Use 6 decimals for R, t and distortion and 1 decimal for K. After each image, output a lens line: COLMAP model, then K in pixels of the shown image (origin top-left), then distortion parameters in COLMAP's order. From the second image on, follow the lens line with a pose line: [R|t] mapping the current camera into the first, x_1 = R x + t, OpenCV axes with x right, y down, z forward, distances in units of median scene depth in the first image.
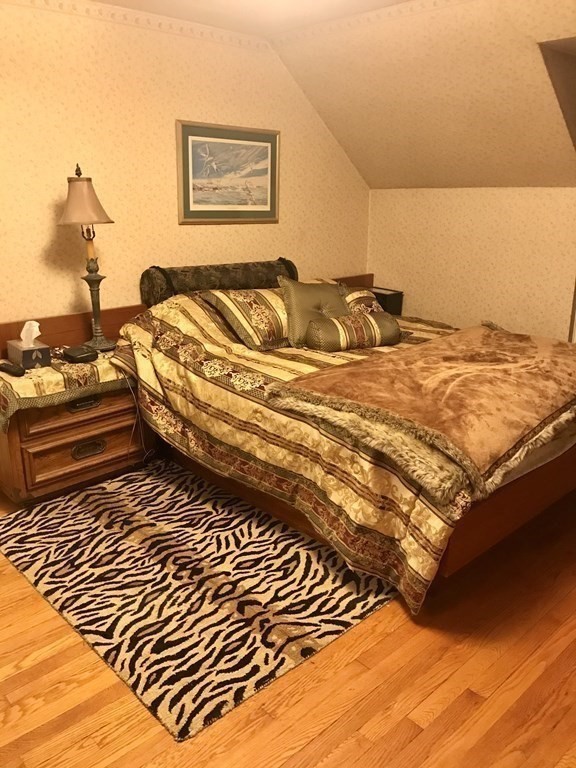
lens RADIAL K [[638.8, 0, 287.9], [0, 638.8, 385.3], [0, 0, 1]] dist [0.010822, 0.017563]
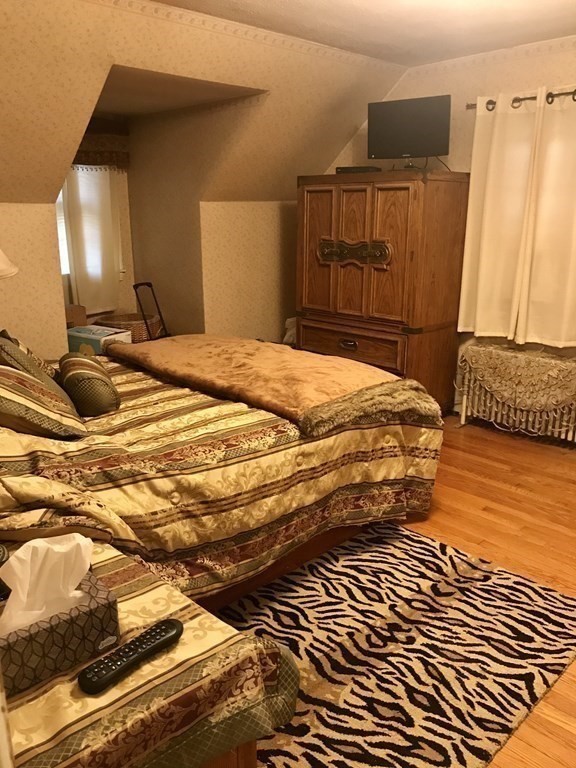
lens RADIAL K [[638.8, 0, 287.0], [0, 638.8, 383.4], [0, 0, 1]] dist [0.010822, 0.017563]
pose [[-0.036353, -0.256024, 0.965987, -0.945092], [0.292466, 0.921578, 0.255260, -0.301783], [-0.955585, 0.291798, 0.041377, 1.052054]]
